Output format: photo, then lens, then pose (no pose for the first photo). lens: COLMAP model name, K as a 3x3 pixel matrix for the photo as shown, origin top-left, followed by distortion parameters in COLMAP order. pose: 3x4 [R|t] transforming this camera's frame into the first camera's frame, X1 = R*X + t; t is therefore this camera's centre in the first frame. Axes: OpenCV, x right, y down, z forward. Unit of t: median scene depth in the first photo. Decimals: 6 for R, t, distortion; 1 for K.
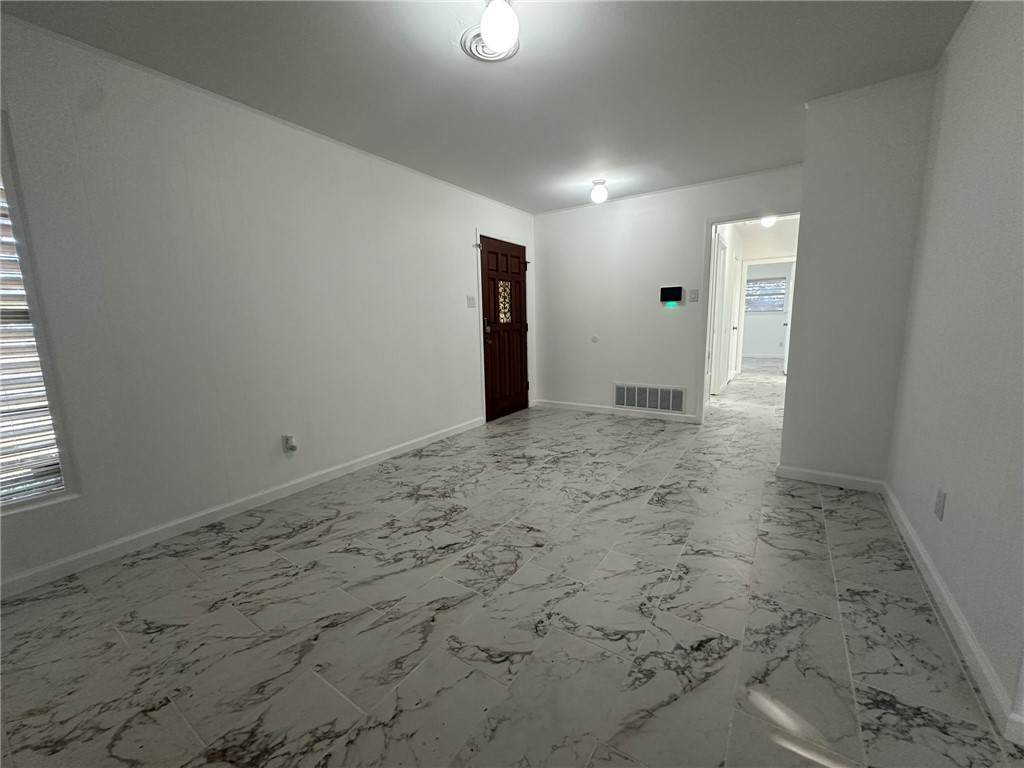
lens RADIAL K [[408.0, 0, 512.8], [0, 408.0, 388.2], [0, 0, 1]] dist [-0.001667, 0.000057]
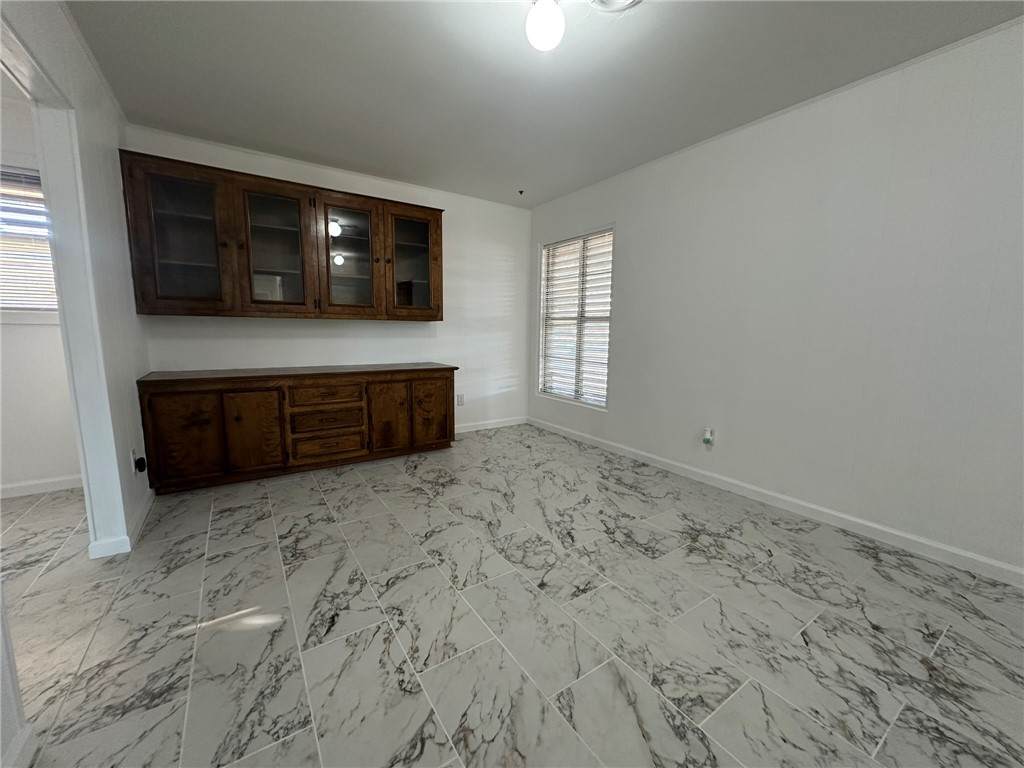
lens RADIAL K [[408.0, 0, 511.0], [0, 408.0, 384.8], [0, 0, 1]] dist [-0.001667, 0.000057]
pose [[-0.384683, 0.142689, -0.911953, 0.696017], [-0.156619, 0.963564, 0.216830, -0.166276], [0.909664, 0.226240, -0.348319, 0.987087]]
